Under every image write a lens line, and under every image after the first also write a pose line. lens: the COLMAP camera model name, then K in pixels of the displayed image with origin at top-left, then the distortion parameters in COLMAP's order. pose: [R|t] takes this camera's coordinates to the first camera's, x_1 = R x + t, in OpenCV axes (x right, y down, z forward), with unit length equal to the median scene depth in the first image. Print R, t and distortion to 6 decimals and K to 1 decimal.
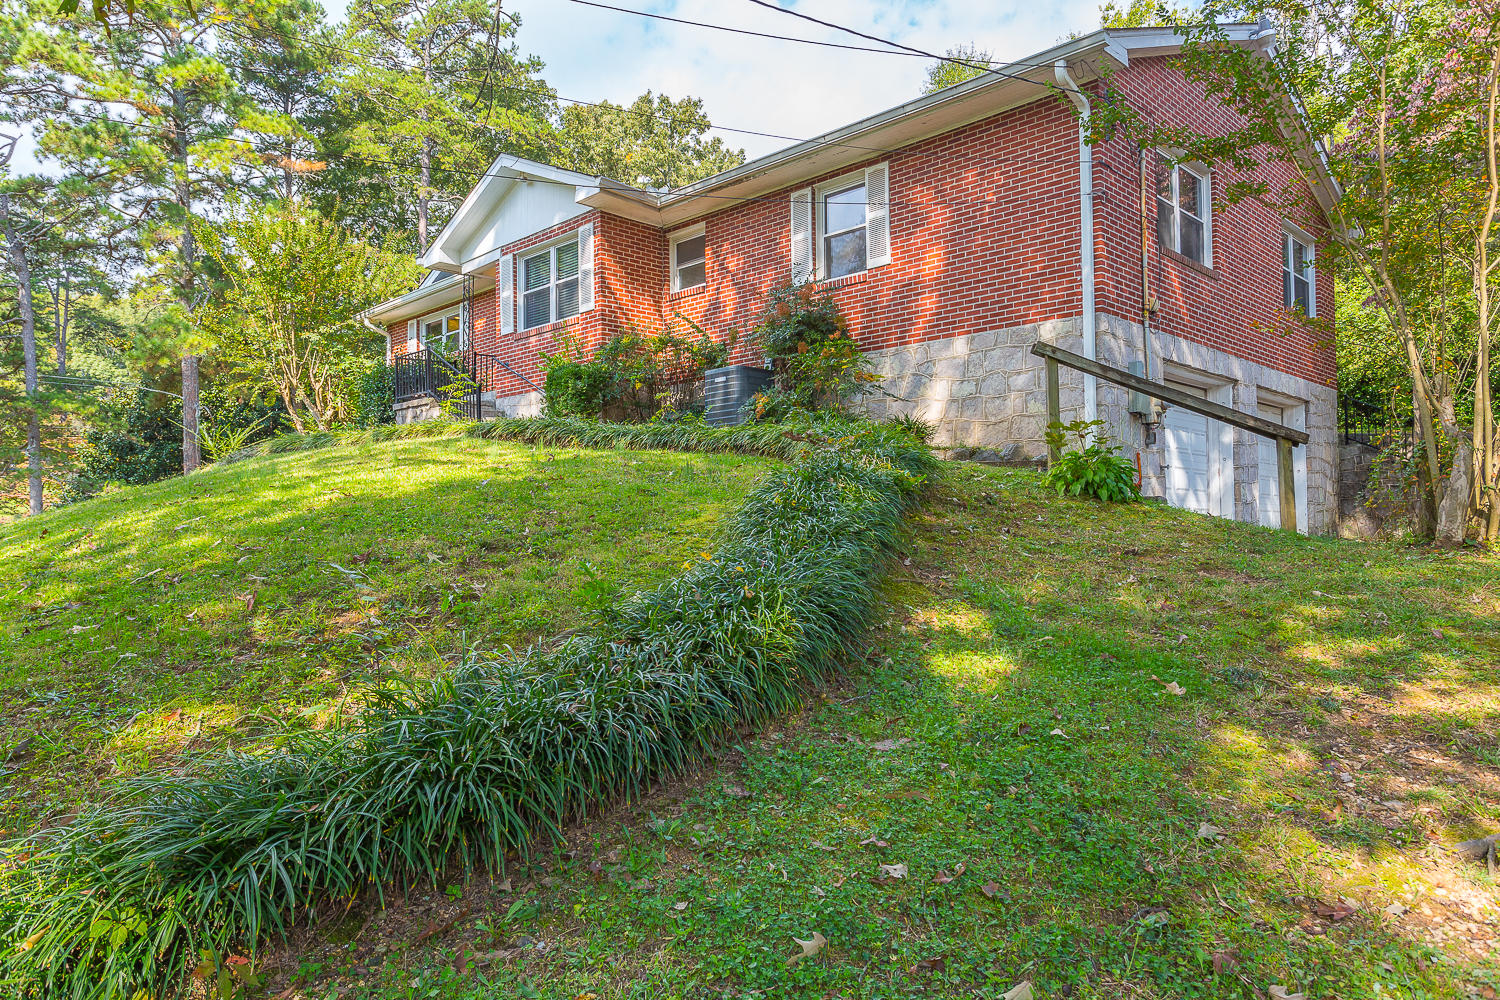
lens RADIAL K [[1030.6, 0, 749.3], [0, 1030.6, 500.6], [0, 0, 1]] dist [0.010363, -0.003649]
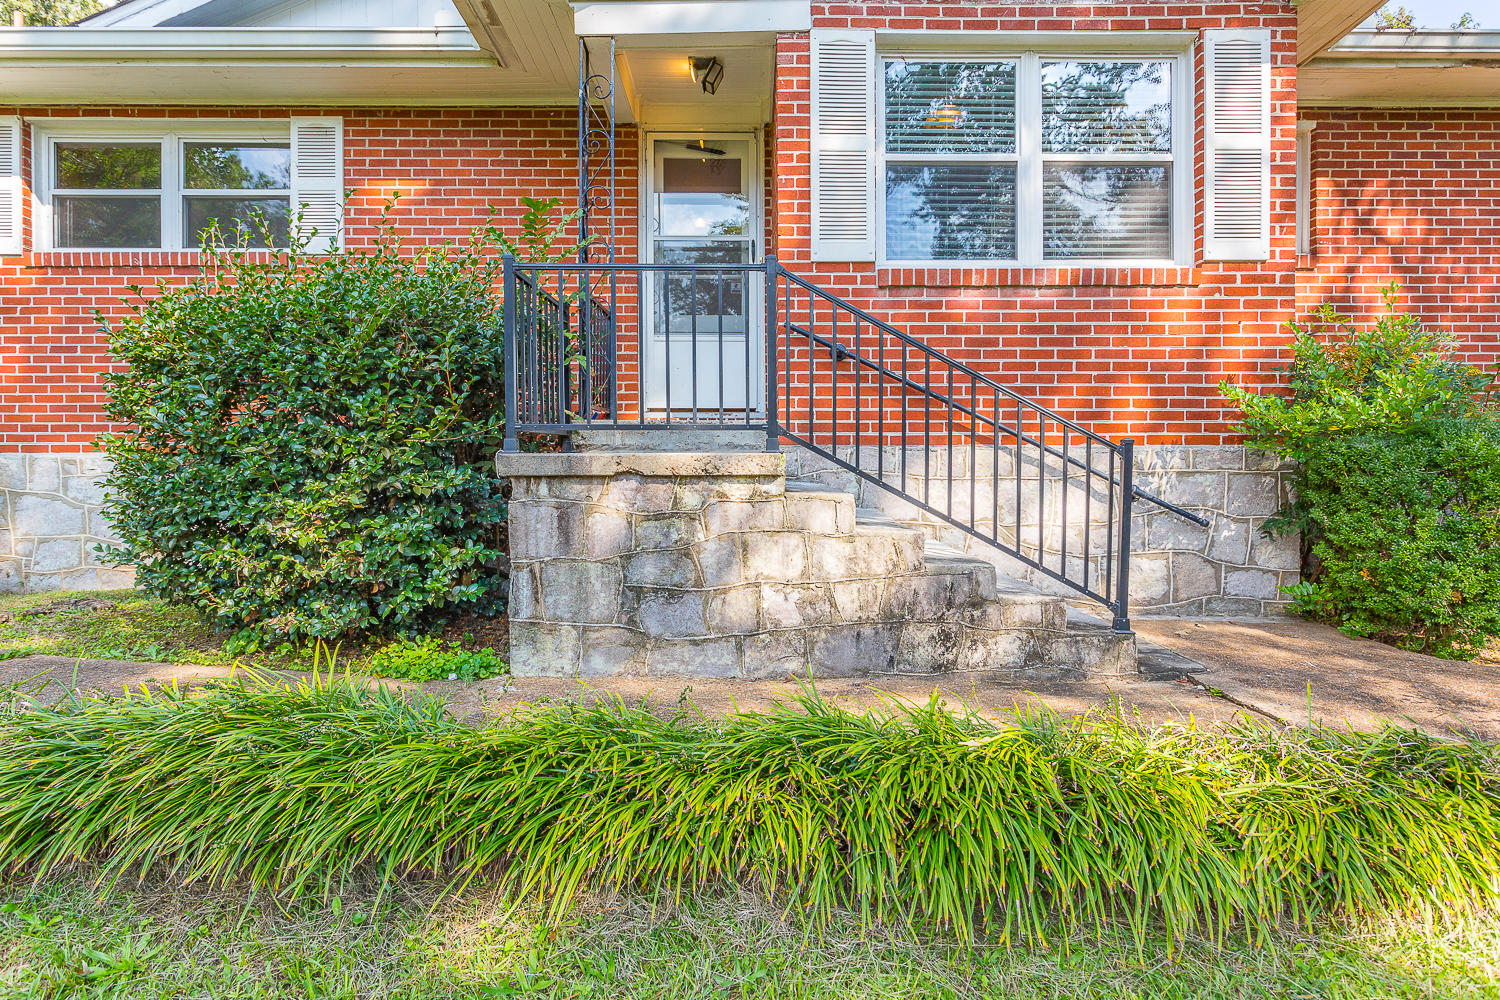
lens RADIAL K [[838.6, 0, 756.5], [0, 838.6, 487.8], [0, 0, 1]] dist [-0.002882, -0.000364]
pose [[0.684323, -0.000812, 0.729179, -0.506719], [-0.028007, 0.999232, 0.027397, -0.103655], [-0.728641, -0.039171, 0.683775, 0.919002]]
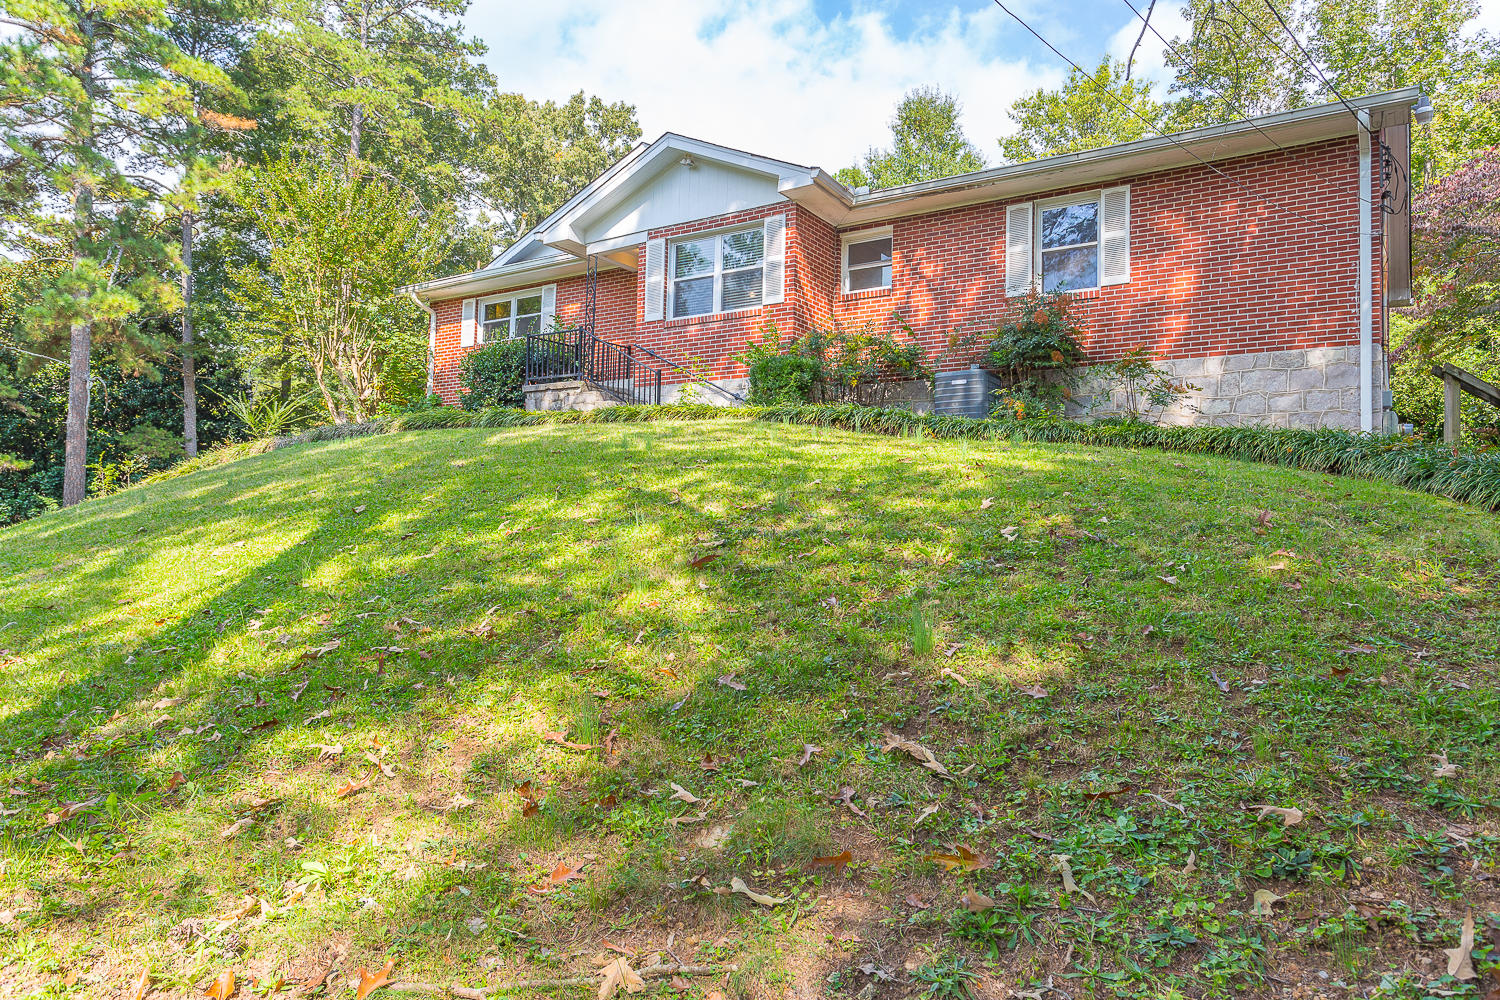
lens RADIAL K [[1030.6, 0, 749.9], [0, 1030.6, 505.0], [0, 0, 1]] dist [0.010363, -0.003649]
pose [[0.977956, 0.049949, 0.202751, -0.369313], [-0.046185, 0.998662, -0.023253, 0.030451], [-0.203641, 0.013376, 0.978954, 0.051798]]
